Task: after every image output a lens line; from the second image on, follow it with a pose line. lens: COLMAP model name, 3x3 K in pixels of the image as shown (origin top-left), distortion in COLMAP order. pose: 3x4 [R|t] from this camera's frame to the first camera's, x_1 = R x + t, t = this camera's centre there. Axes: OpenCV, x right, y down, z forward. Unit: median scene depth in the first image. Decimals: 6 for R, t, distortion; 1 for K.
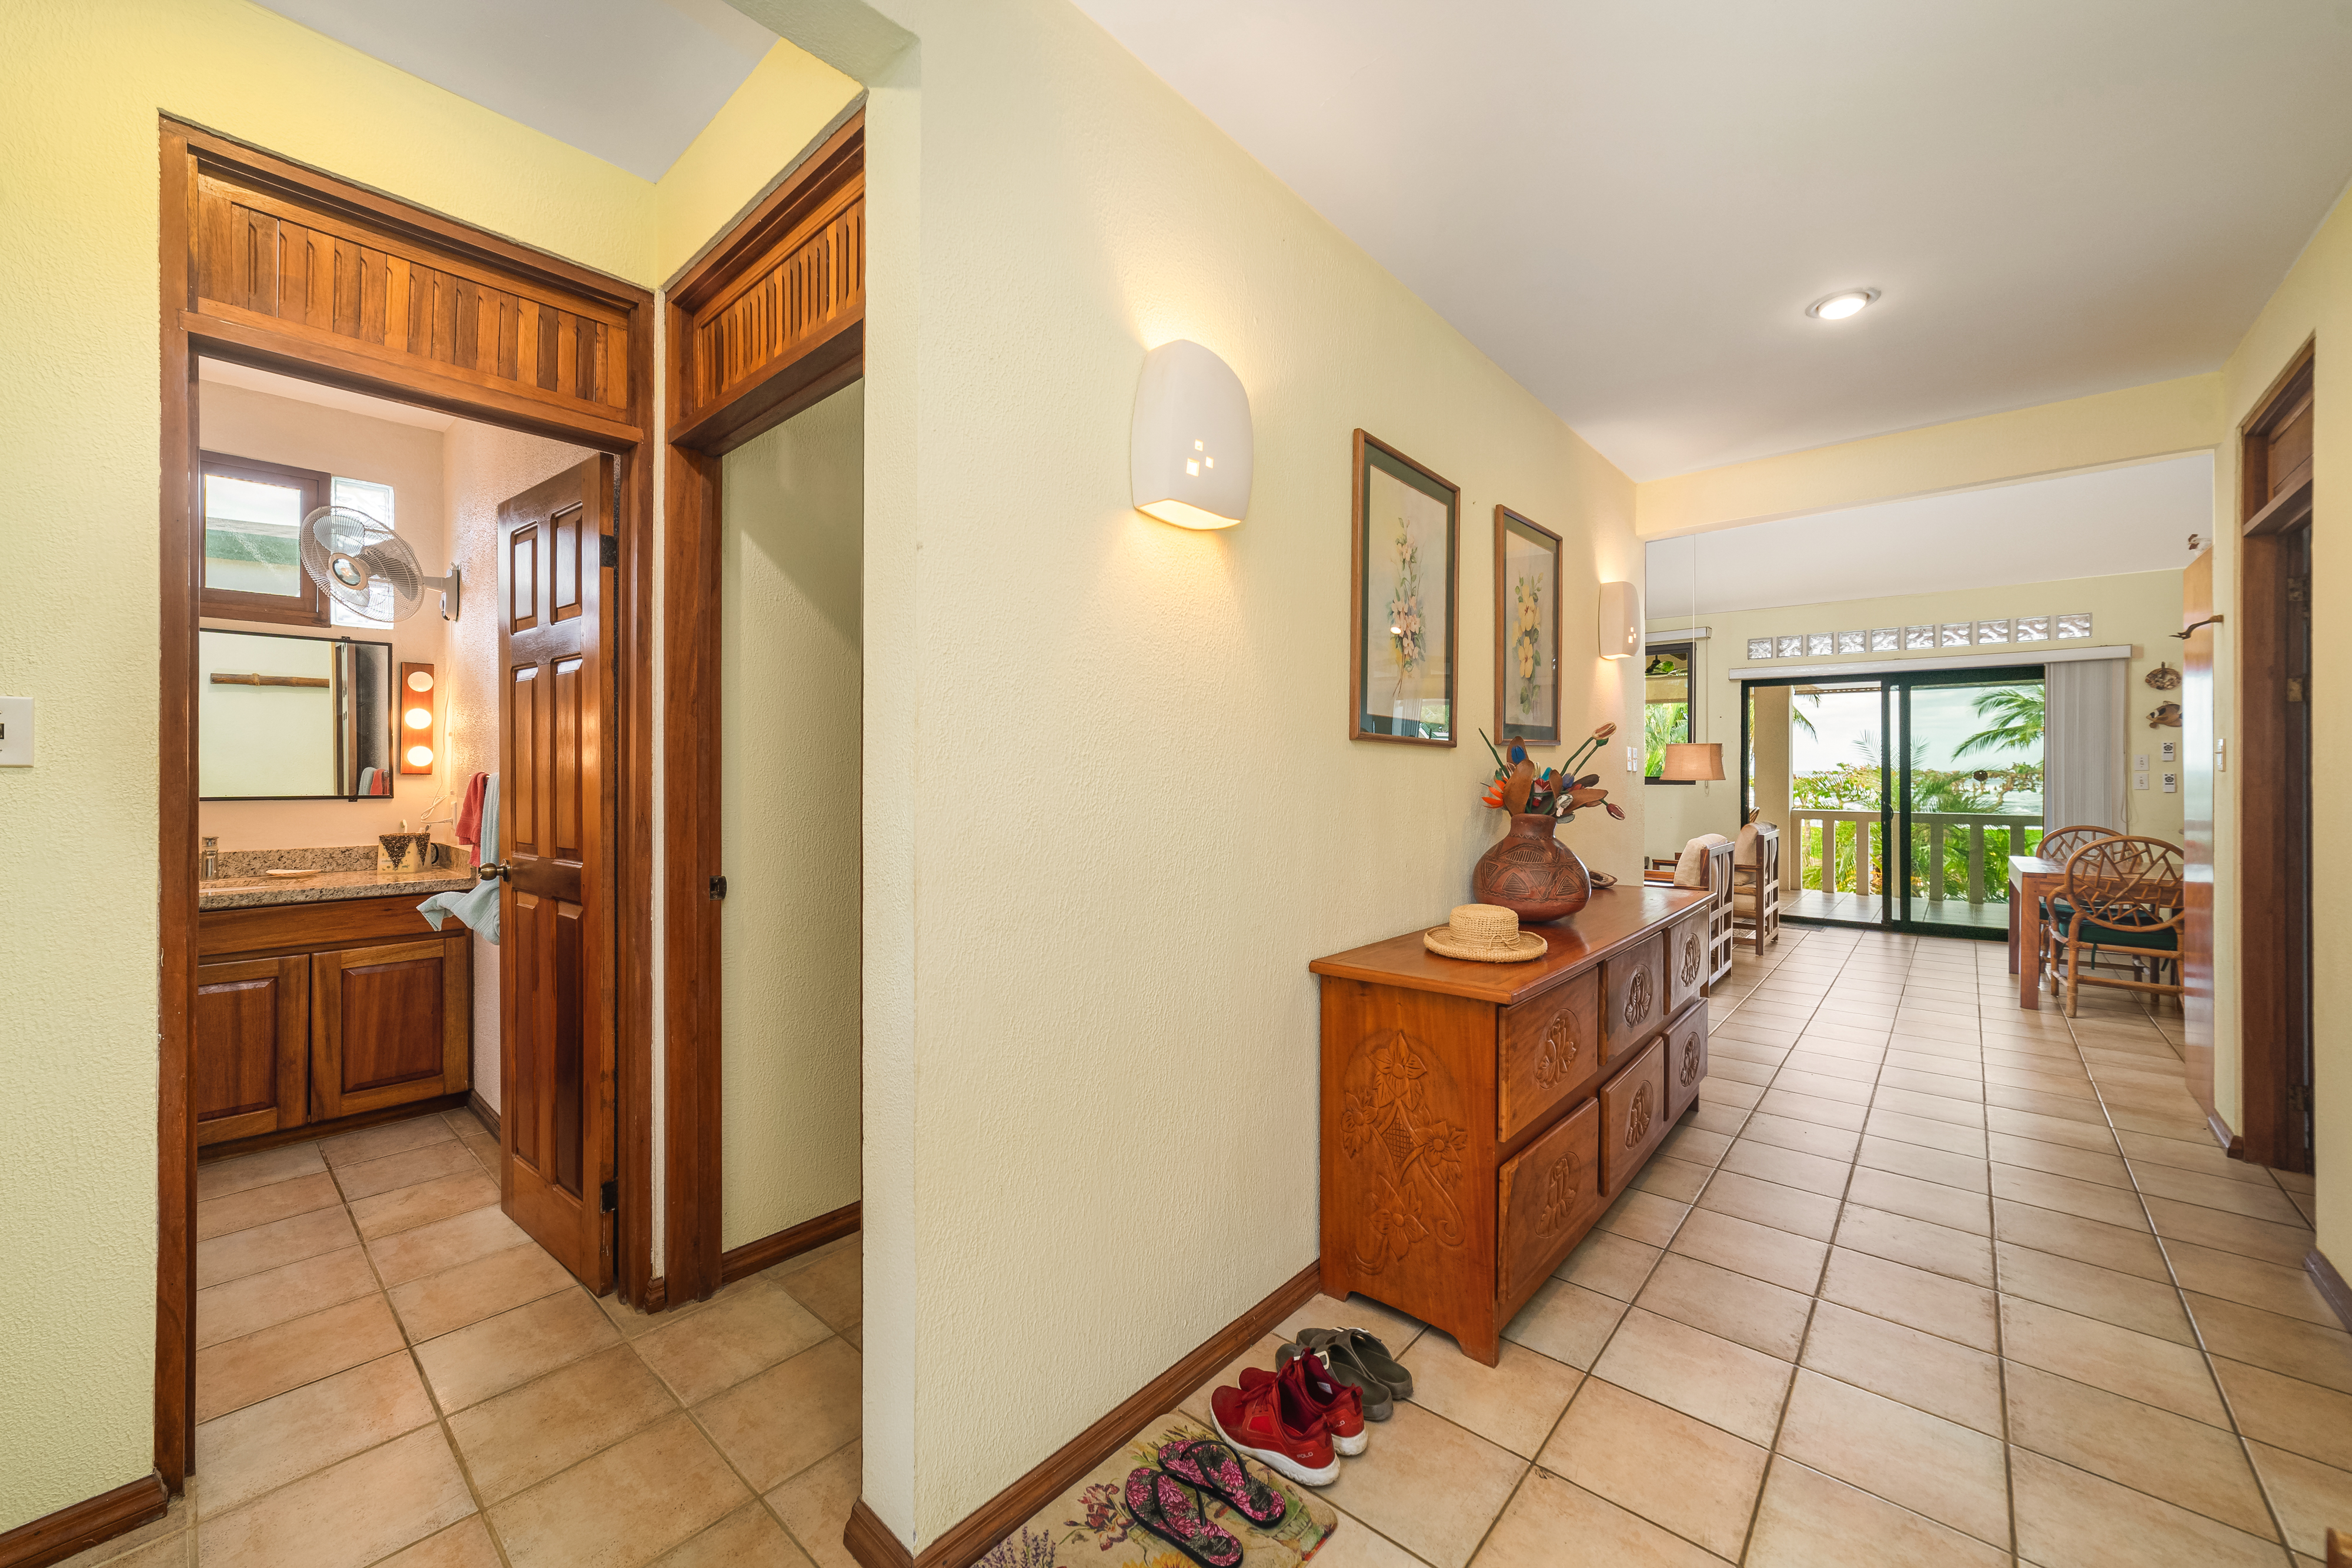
lens RADIAL K [[909.1, 0, 1176.9], [0, 909.1, 773.0], [0, 0, 1]] dist [-0.003938, 0.000567]
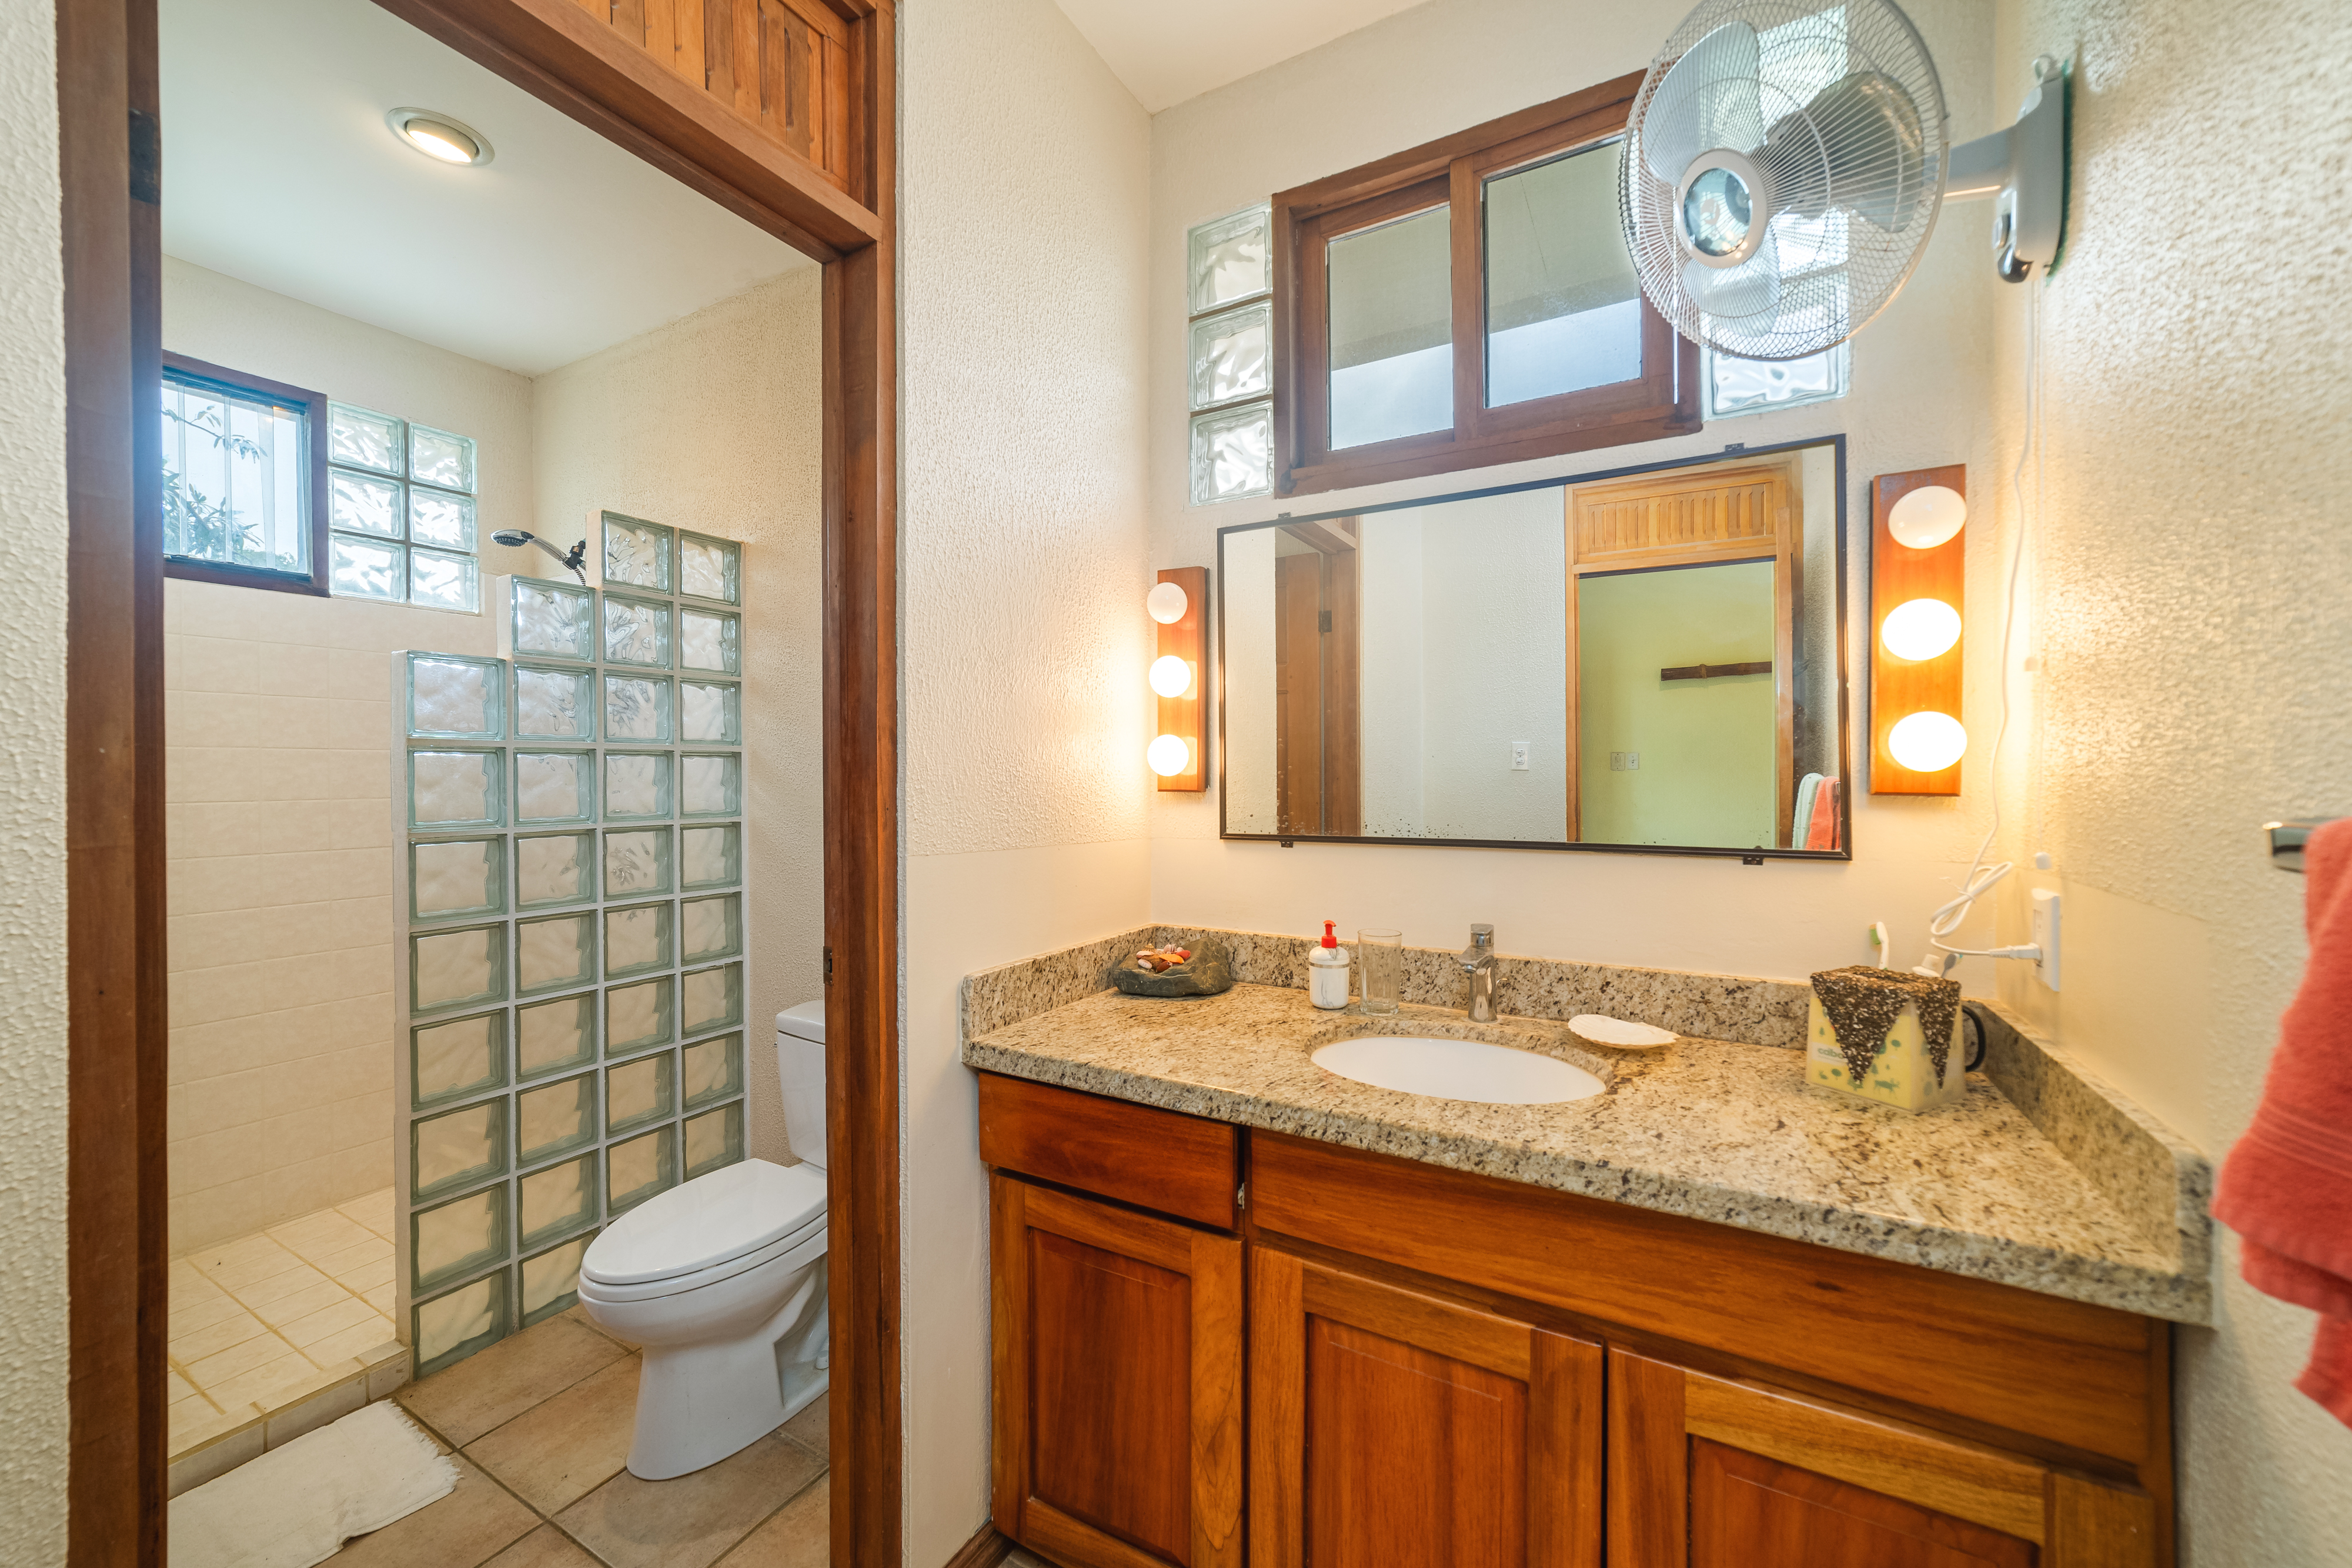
lens RADIAL K [[909.1, 0, 1173.3], [0, 909.1, 783.4], [0, 0, 1]] dist [-0.003938, 0.000567]
pose [[0.206961, 0.002723, -0.978345, -0.585098], [0.003525, 0.999988, 0.003529, -0.005237], [0.978343, -0.004179, 0.206949, 0.682753]]
